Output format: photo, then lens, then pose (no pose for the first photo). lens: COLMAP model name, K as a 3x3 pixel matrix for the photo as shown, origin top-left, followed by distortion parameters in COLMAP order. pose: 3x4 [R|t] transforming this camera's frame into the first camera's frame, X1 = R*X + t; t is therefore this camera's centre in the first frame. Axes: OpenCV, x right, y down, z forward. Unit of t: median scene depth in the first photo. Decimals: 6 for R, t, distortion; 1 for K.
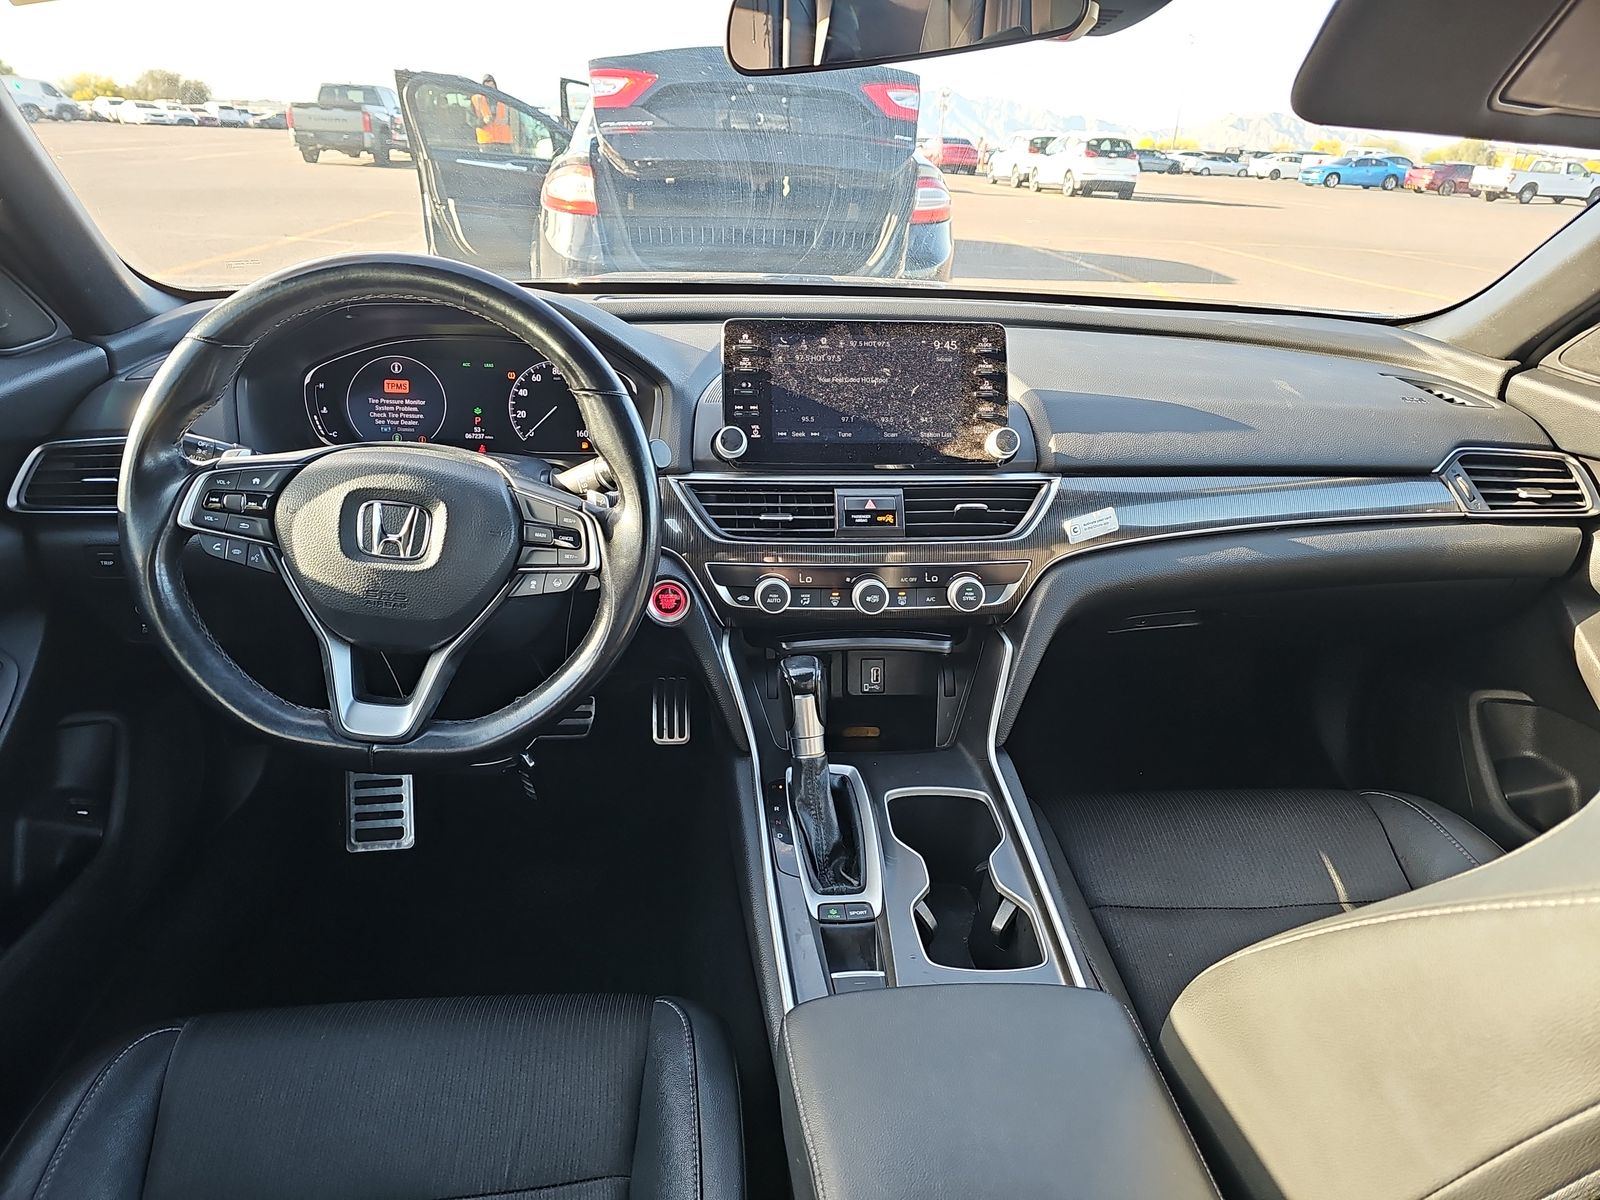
lens RADIAL K [[1000.5, 0, 718.4], [0, 1000.5, 599.2], [0, 0, 1]] dist [0.043498, -0.000065]
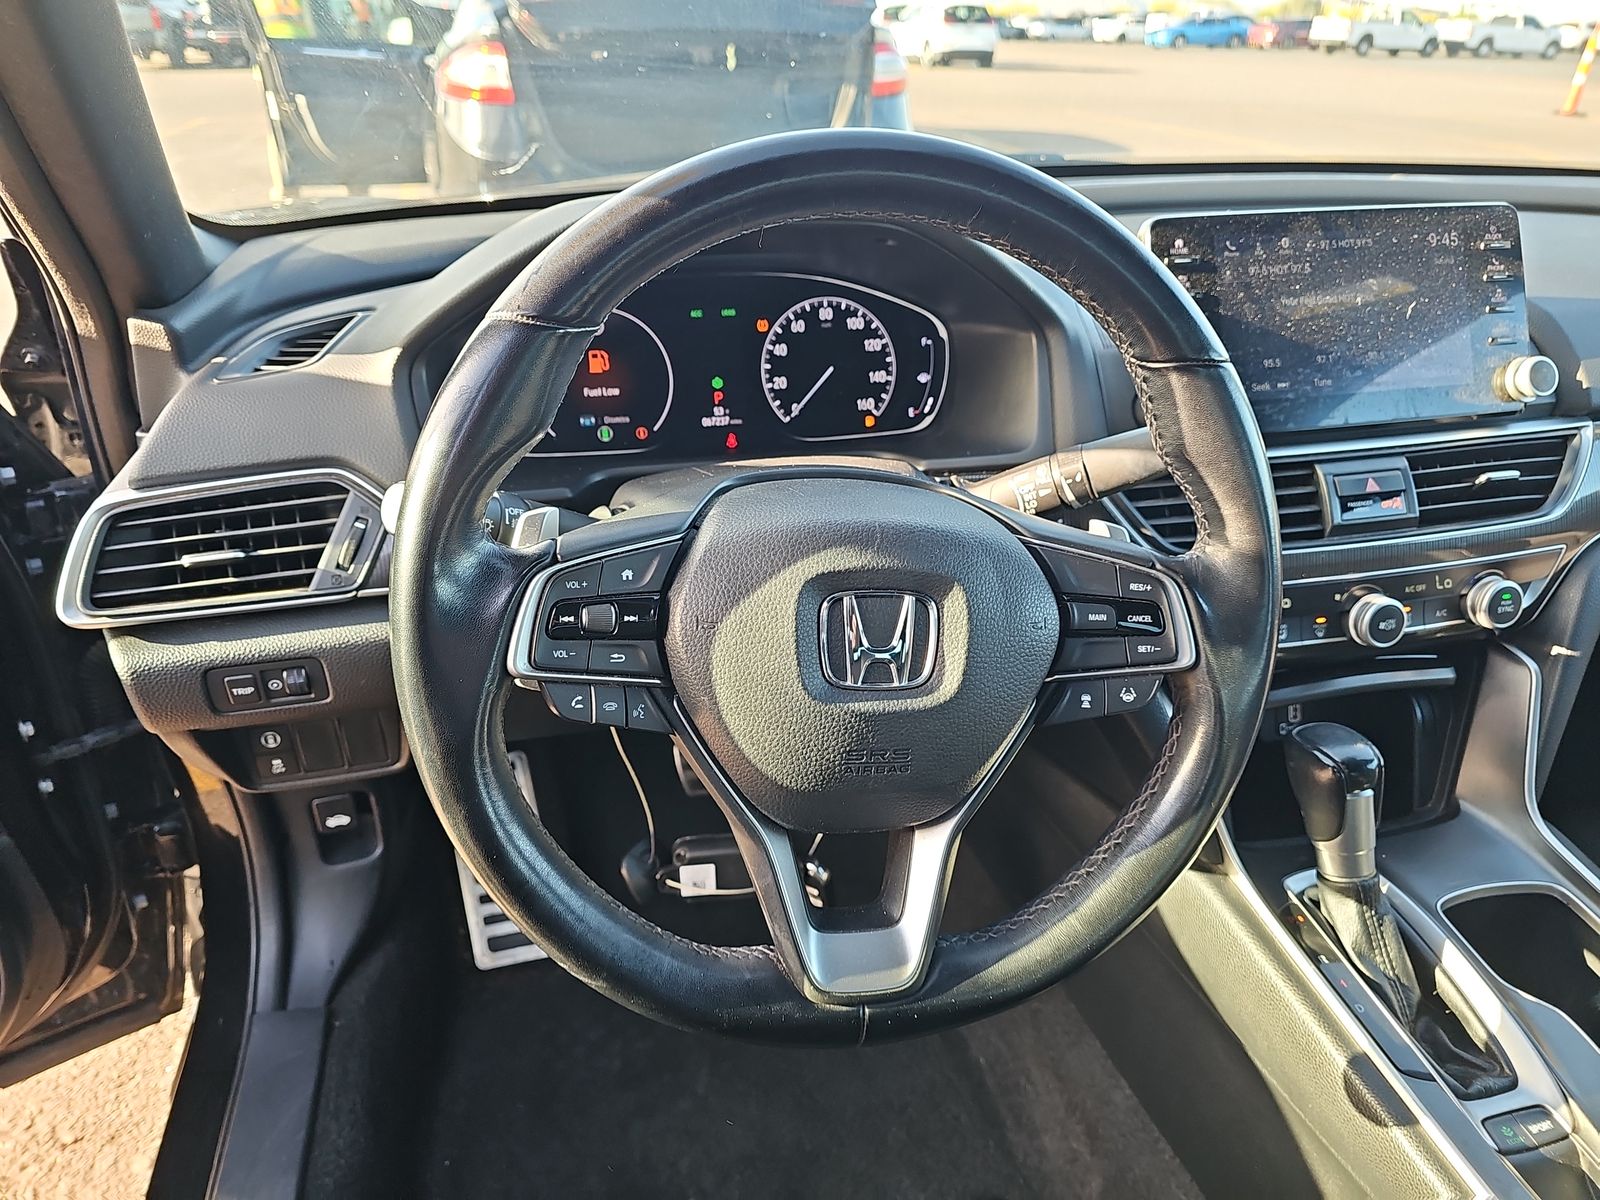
lens RADIAL K [[1065.9, 0, 755.3], [0, 1065.9, 607.4], [0, 0, 1]] dist [0.084422, -0.109953]
pose [[0.990928, -0.091892, 0.098072, -0.327385], [0.084151, 0.993208, 0.080356, -0.102594], [-0.104790, -0.071374, 0.991930, 0.303166]]
